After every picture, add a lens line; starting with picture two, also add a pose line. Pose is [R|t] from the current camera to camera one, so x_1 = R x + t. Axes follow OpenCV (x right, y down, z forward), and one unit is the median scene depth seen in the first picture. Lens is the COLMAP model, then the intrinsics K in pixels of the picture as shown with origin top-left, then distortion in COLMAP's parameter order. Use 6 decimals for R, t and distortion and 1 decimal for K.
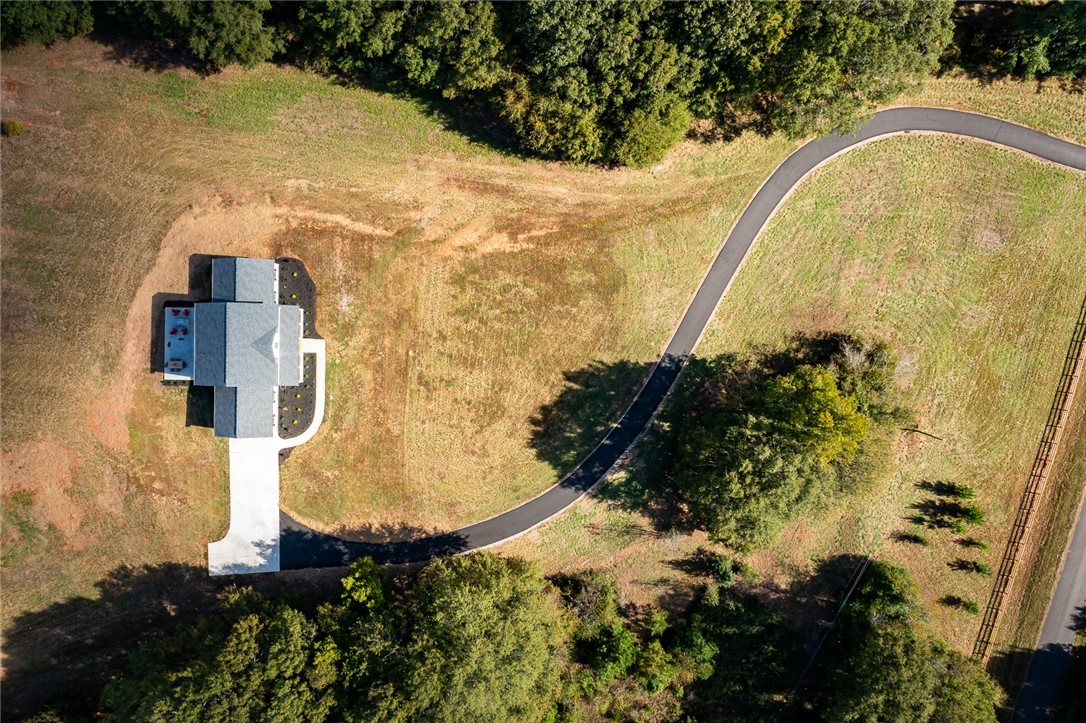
lens RADIAL K [[850.5, 0, 543.0], [0, 850.5, 361.5], [0, 0, 1]] dist [-0.001579, -0.000624]
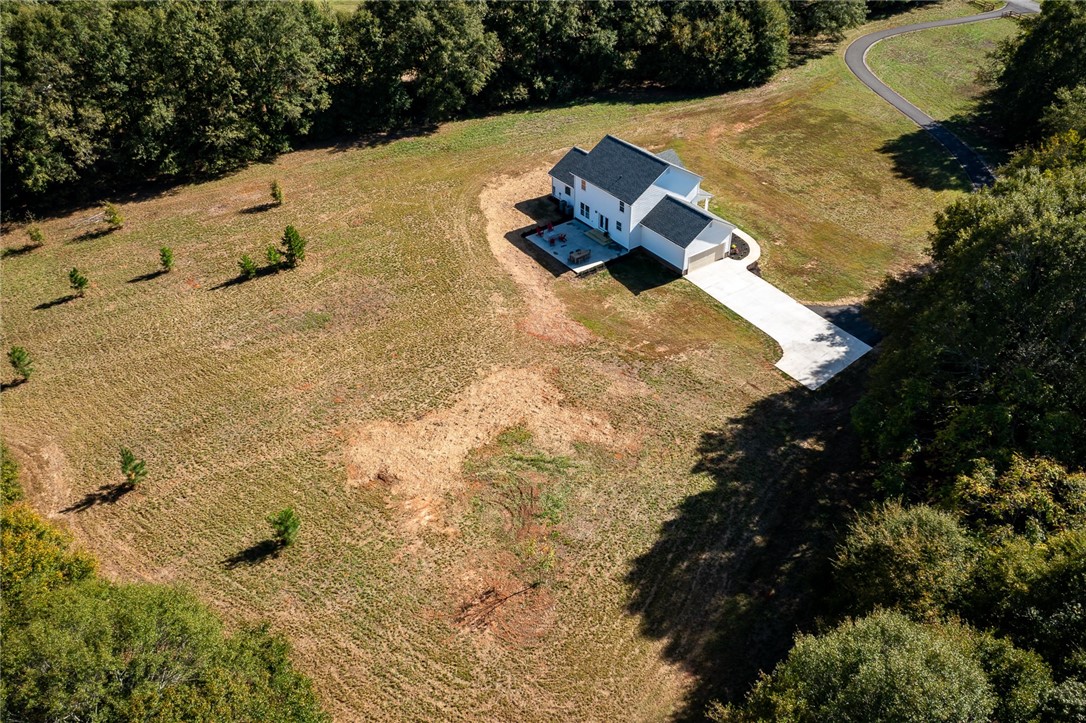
lens RADIAL K [[825.9, 0, 557.6], [0, 825.9, 361.0], [0, 0, 1]] dist [-0.013006, 0.000314]
pose [[0.799941, -0.367891, 0.474078, -0.848904], [0.599962, 0.505873, -0.619789, 0.522634], [-0.011808, 0.780224, 0.625389, 0.582843]]
